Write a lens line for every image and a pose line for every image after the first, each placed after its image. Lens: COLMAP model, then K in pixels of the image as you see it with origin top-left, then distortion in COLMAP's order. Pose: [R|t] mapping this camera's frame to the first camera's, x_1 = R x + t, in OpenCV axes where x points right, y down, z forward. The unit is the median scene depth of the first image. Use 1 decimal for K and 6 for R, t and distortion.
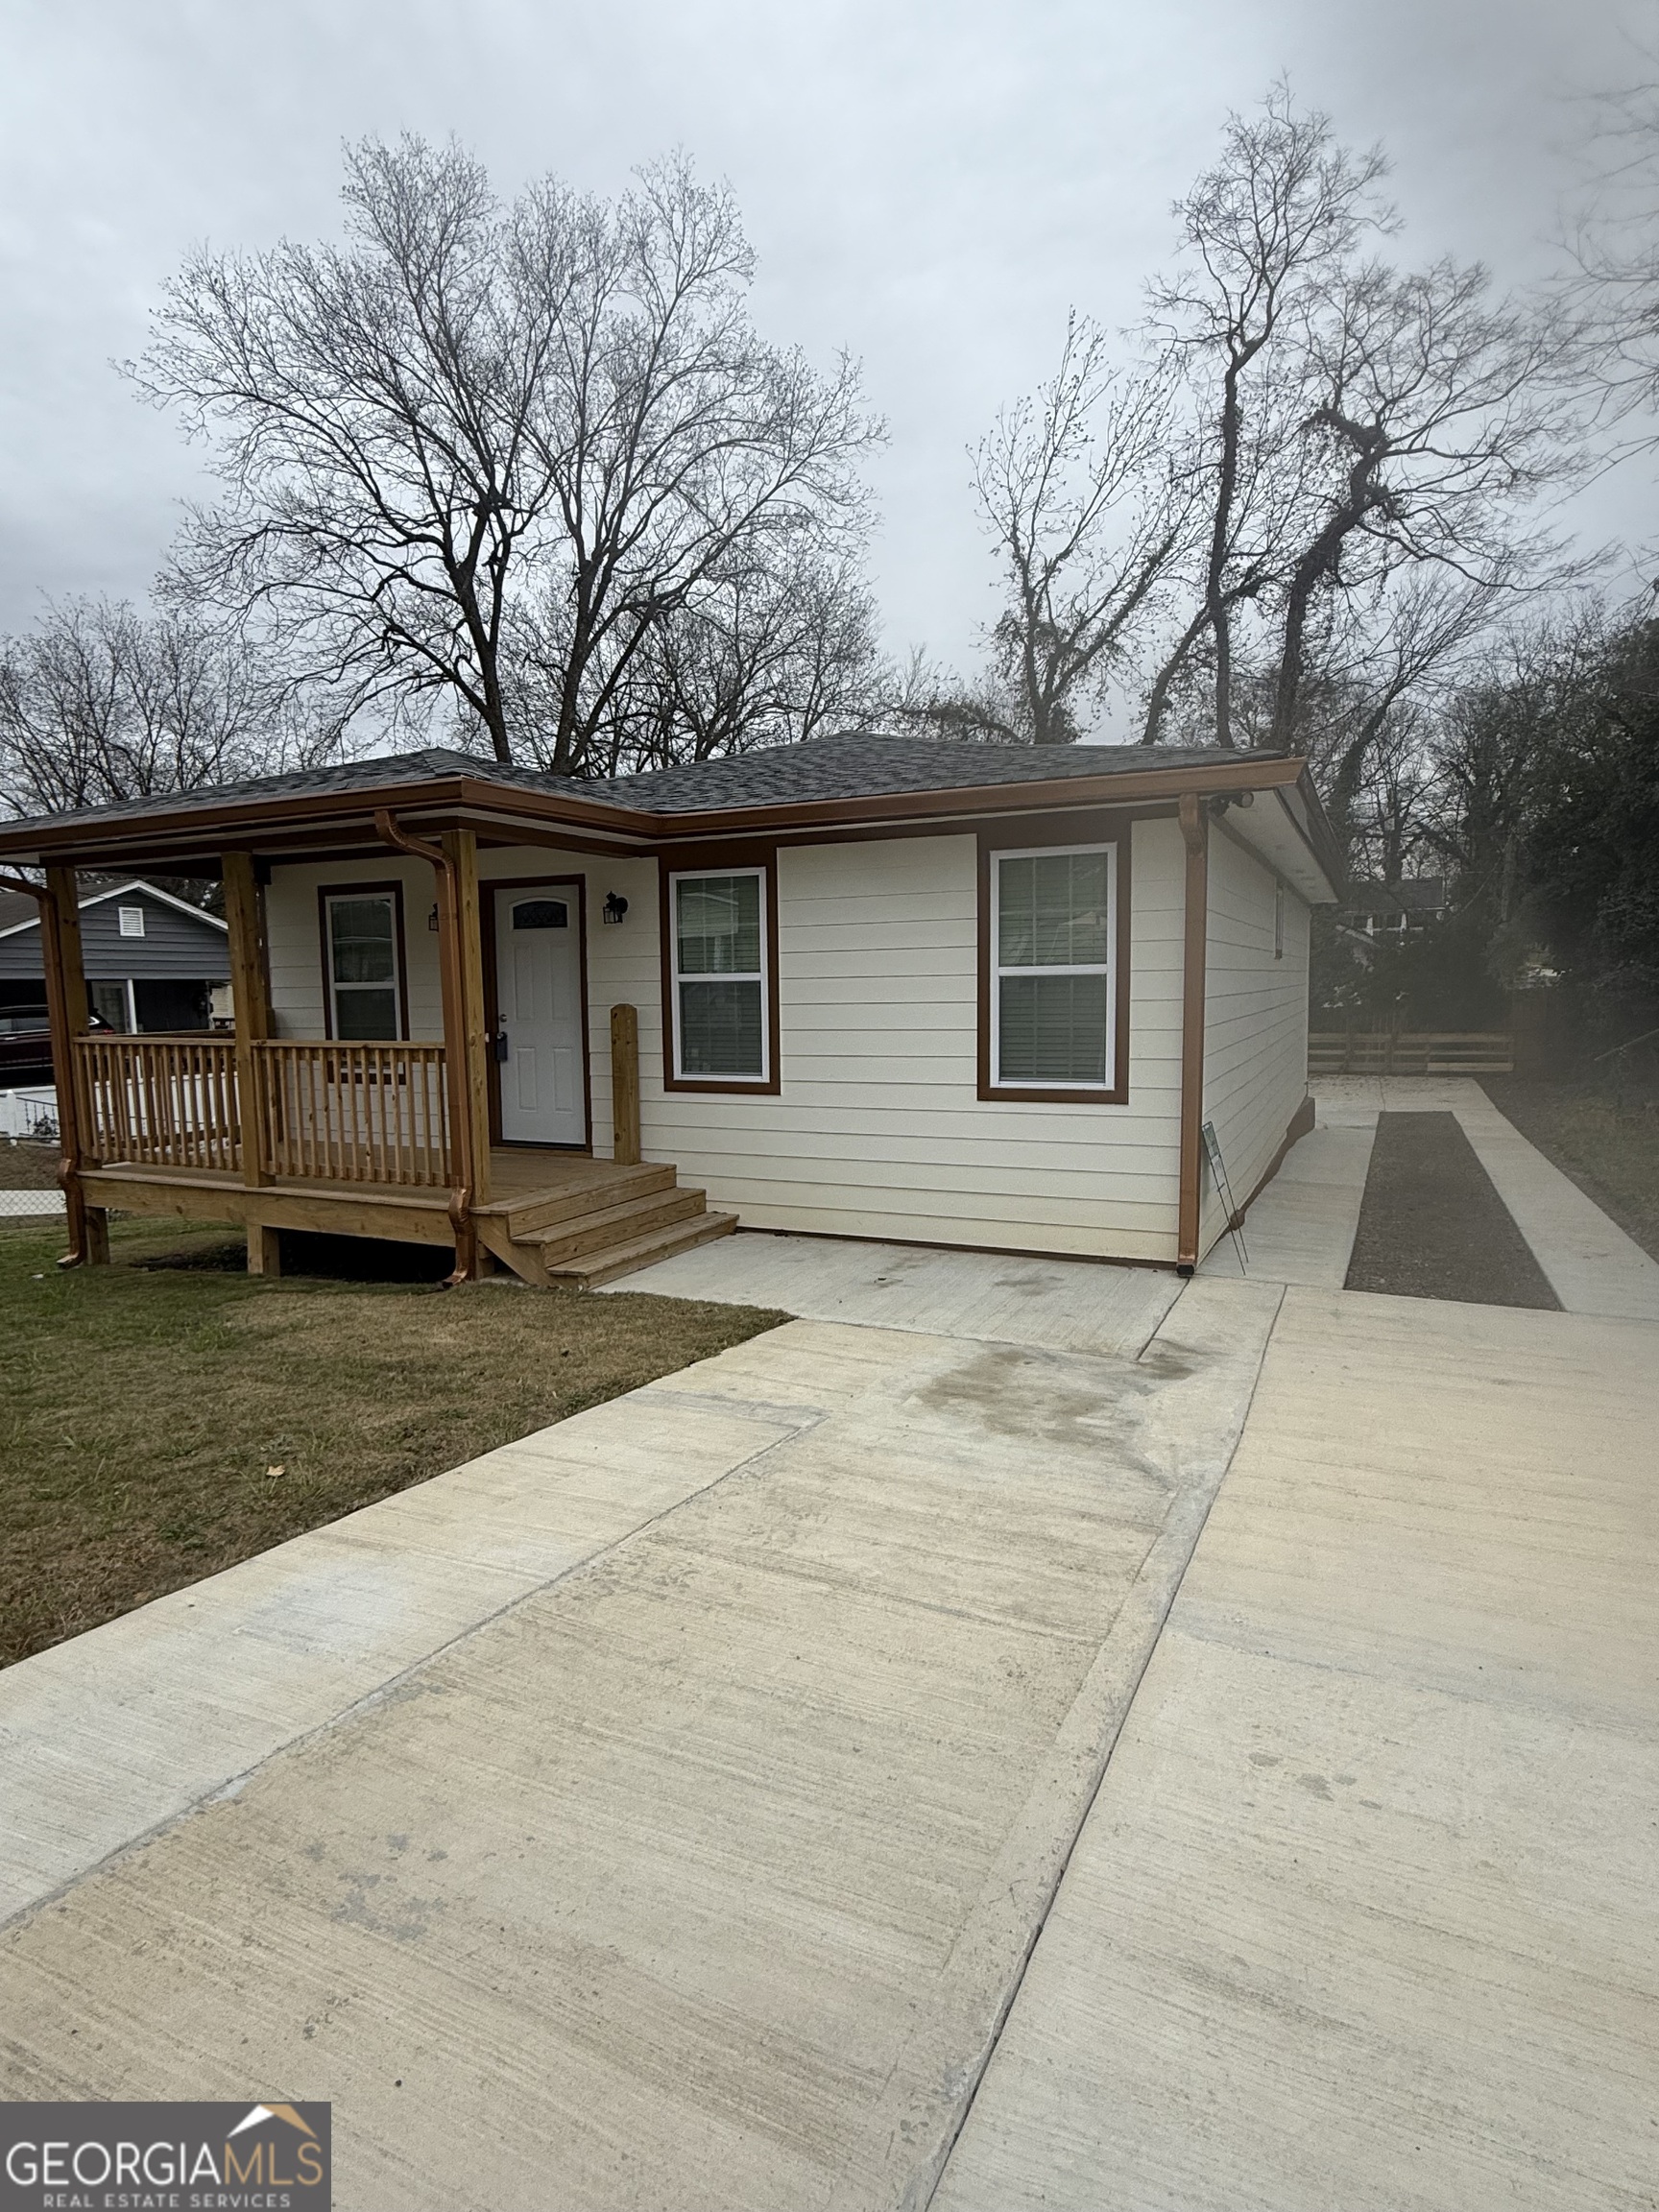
lens RADIAL K [[1163.6, 0, 829.5], [0, 1163.6, 1106.0], [0, 0, 1]] dist [-0.002330, -0.000763]
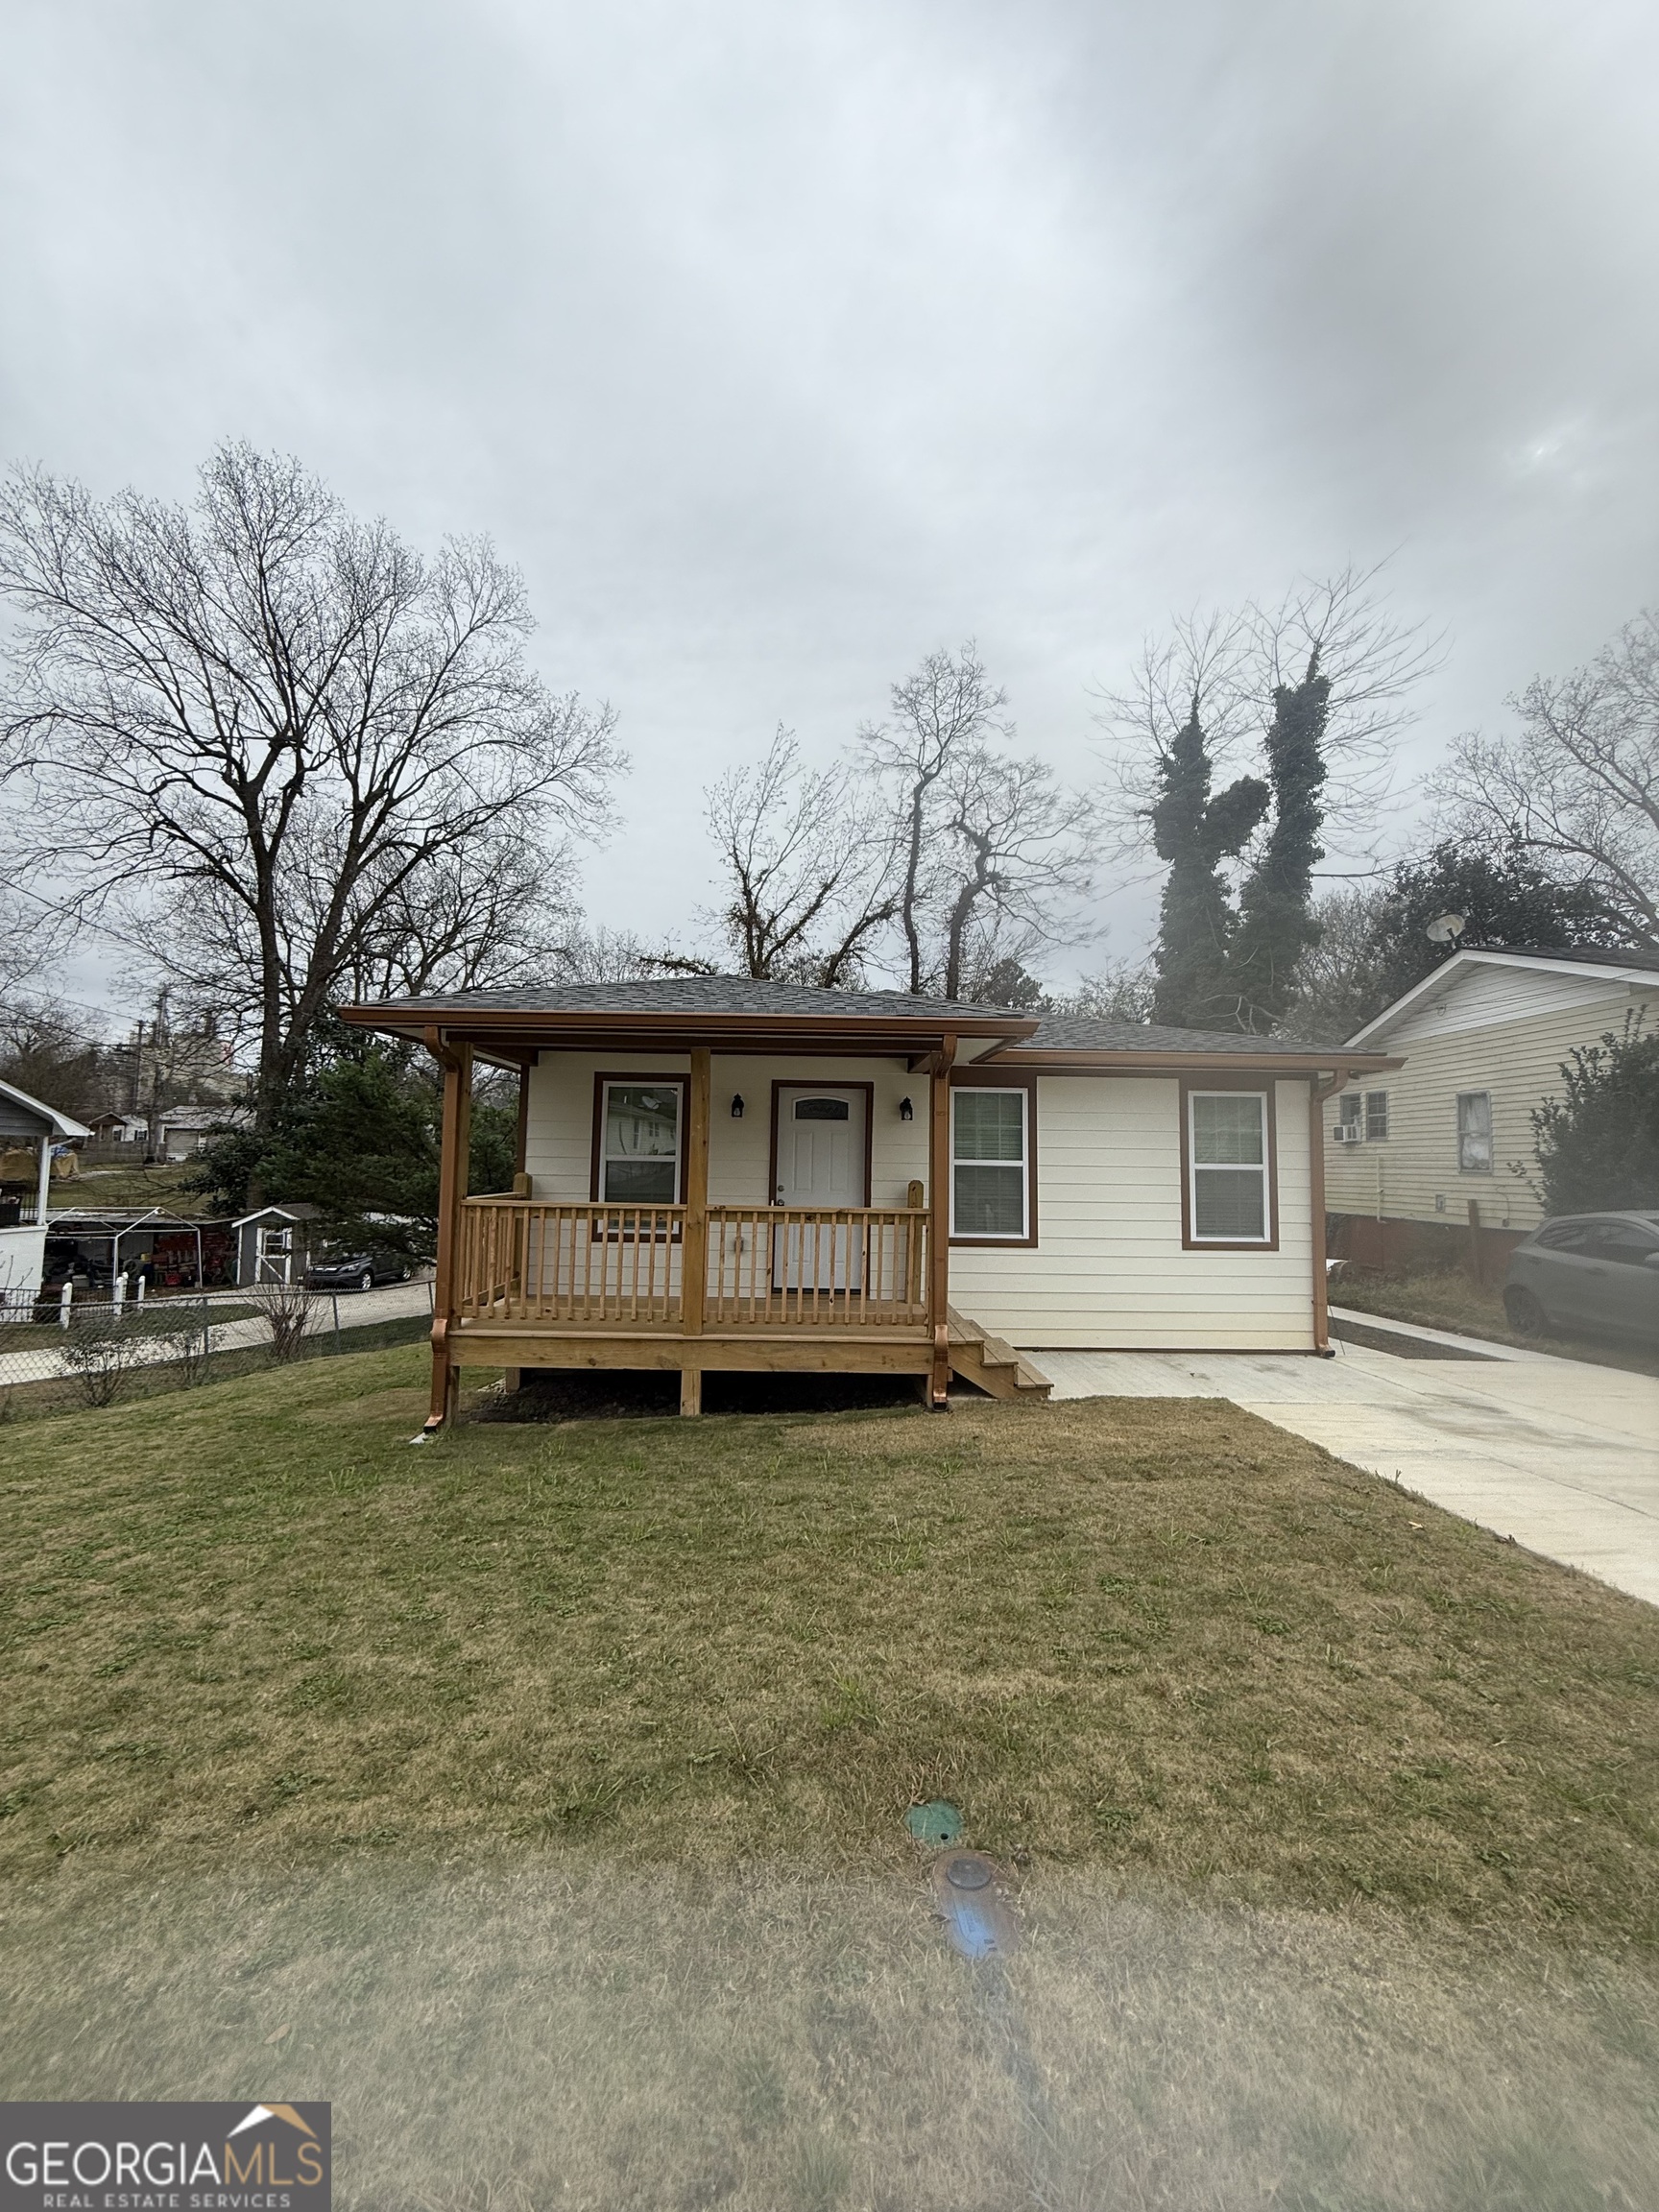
lens RADIAL K [[881.5, 0, 824.7], [0, 881.5, 1101.6], [0, 0, 1]] dist [-0.001459, -0.000151]
pose [[0.895215, 0.062110, 0.441284, -0.686594], [0.014883, 0.985521, -0.168901, -0.006960], [-0.445385, 0.157771, 0.881329, 0.132719]]
